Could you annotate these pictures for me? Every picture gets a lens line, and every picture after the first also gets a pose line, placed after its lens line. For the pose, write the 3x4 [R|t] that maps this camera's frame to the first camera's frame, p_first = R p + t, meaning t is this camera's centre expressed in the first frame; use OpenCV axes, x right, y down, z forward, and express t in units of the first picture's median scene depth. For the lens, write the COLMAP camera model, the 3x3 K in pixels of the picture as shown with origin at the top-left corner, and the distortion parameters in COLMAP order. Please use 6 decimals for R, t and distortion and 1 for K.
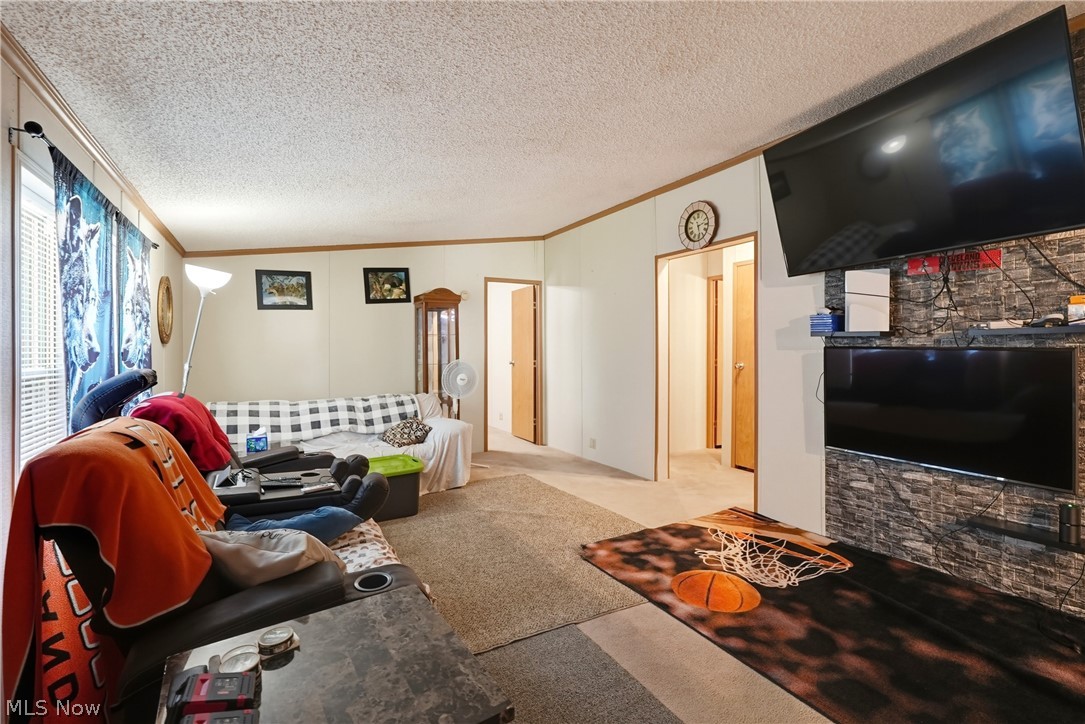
lens RADIAL K [[492.2, 0, 543.0], [0, 492.2, 348.6], [0, 0, 1]] dist [-0.009363, 0.004013]
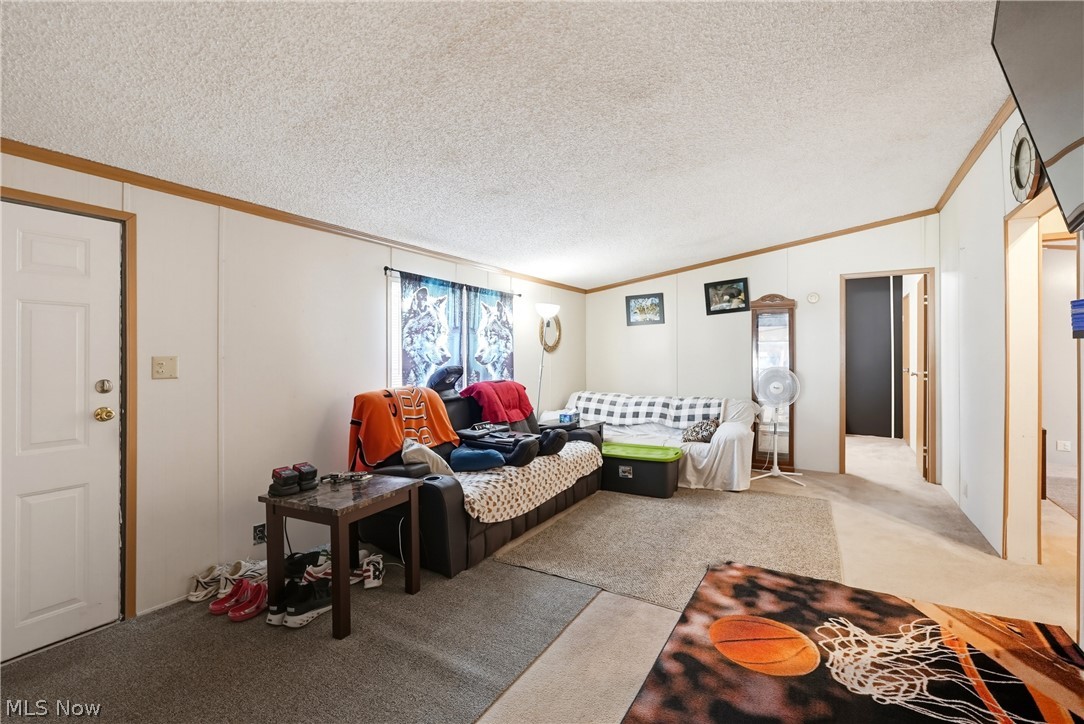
lens RADIAL K [[491.8, 0, 541.6], [0, 491.8, 353.5], [0, 0, 1]] dist [-0.009363, 0.004013]
pose [[0.494911, 0.001945, -0.868942, 0.749321], [-0.002967, 0.999995, 0.000548, -0.006547], [0.868939, 0.002307, 0.494914, 0.208362]]
